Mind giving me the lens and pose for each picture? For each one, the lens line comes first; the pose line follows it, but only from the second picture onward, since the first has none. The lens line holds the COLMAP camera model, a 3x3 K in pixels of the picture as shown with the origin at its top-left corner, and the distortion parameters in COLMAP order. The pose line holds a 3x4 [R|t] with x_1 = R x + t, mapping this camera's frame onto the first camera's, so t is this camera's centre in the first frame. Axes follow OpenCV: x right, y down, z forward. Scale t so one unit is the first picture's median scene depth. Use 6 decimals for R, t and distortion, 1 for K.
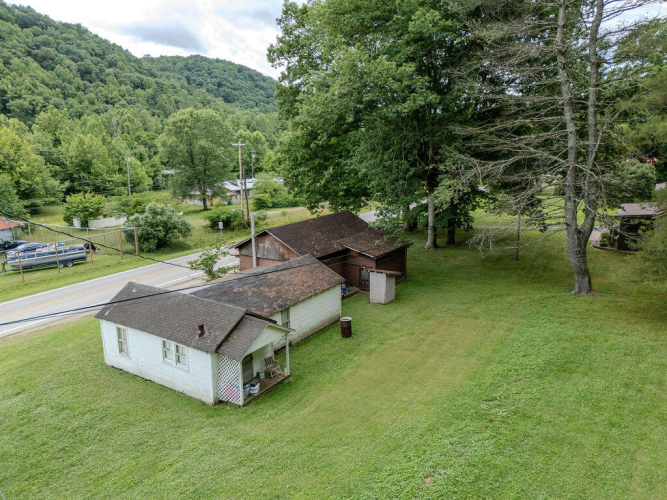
lens RADIAL K [[494.1, 0, 335.8], [0, 494.1, 254.4], [0, 0, 1]] dist [0.059224, -0.044805]
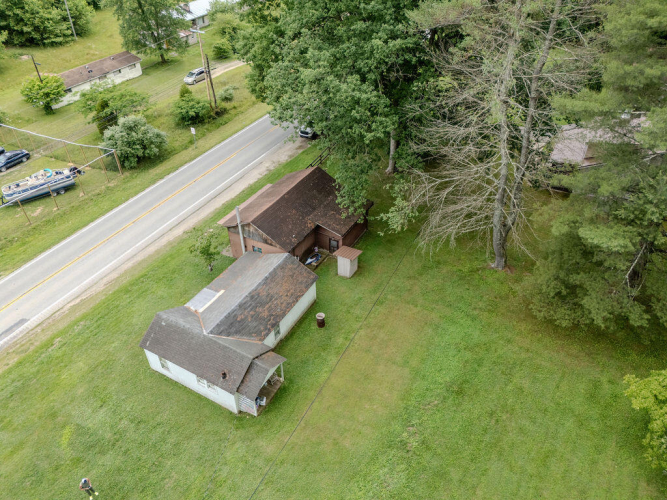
lens RADIAL K [[494.1, 0, 335.9], [0, 494.1, 252.3], [0, 0, 1]] dist [0.059224, -0.044805]
pose [[0.997715, -0.039916, 0.054505, -0.003392], [0.013194, 0.906381, 0.422255, -0.491635], [-0.066257, -0.420572, 0.904837, -0.126430]]
